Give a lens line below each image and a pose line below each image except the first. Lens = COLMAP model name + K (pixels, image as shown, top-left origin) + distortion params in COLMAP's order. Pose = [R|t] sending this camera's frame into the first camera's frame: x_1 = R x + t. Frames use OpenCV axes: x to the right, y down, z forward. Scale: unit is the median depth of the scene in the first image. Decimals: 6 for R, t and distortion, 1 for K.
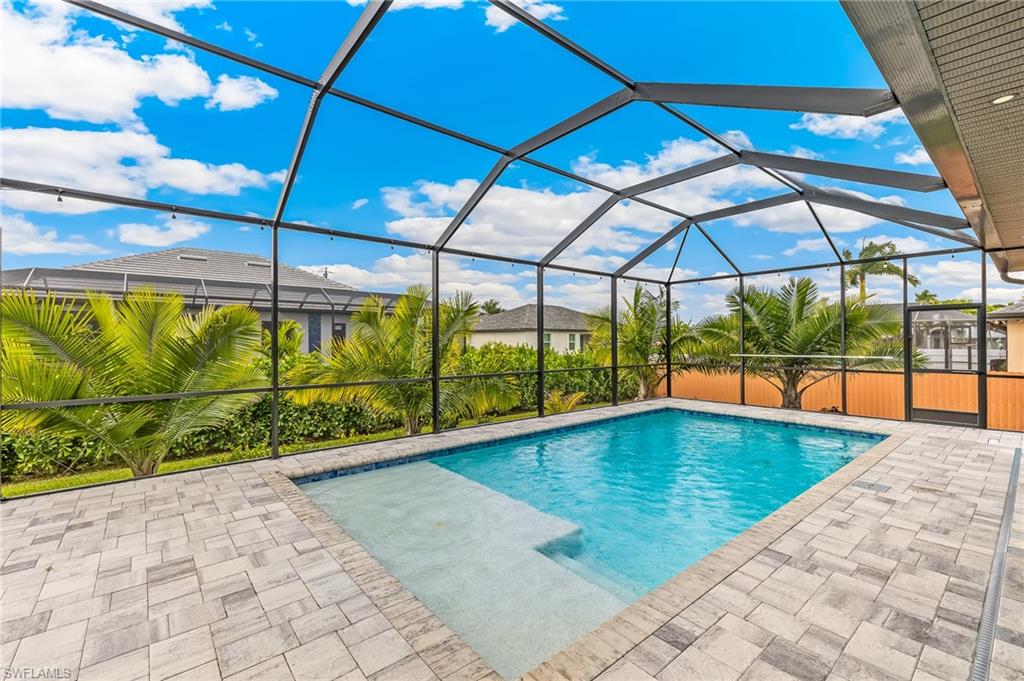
lens RADIAL K [[453.7, 0, 512.0], [0, 453.7, 340.5], [0, 0, 1]] dist [0.002379, 0.000033]
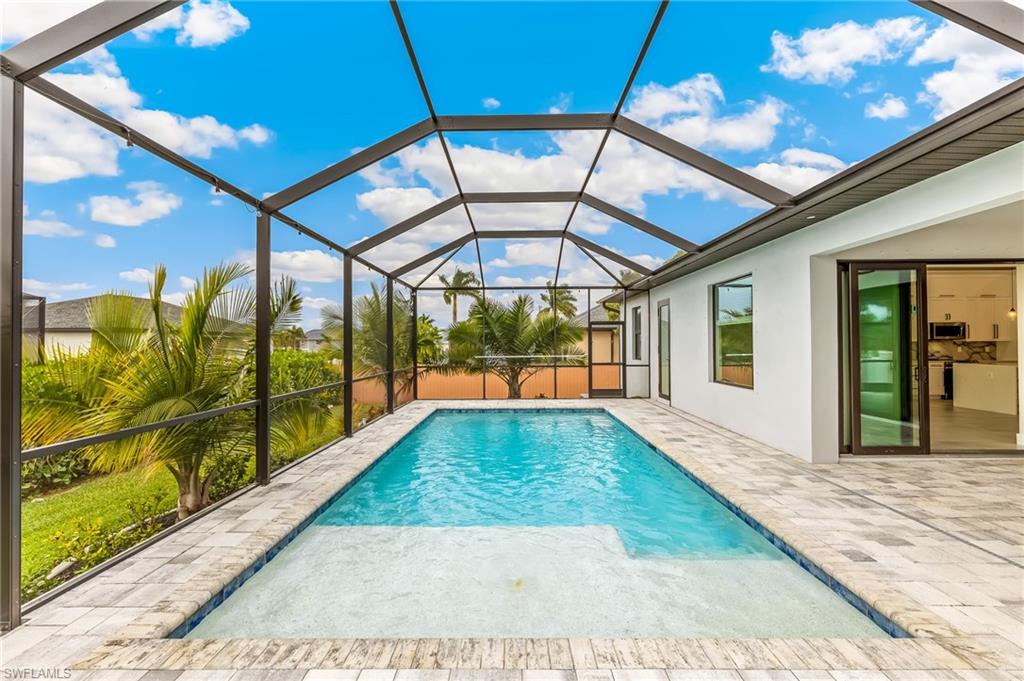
lens RADIAL K [[438.8, 0, 512.0], [0, 438.8, 340.5], [0, 0, 1]] dist [0.000935, -0.001207]
pose [[0.633879, 0.005873, 0.773410, -0.416198], [0.002383, 0.999952, -0.009547, 0.000848], [-0.773429, 0.007895, 0.633834, 0.296406]]
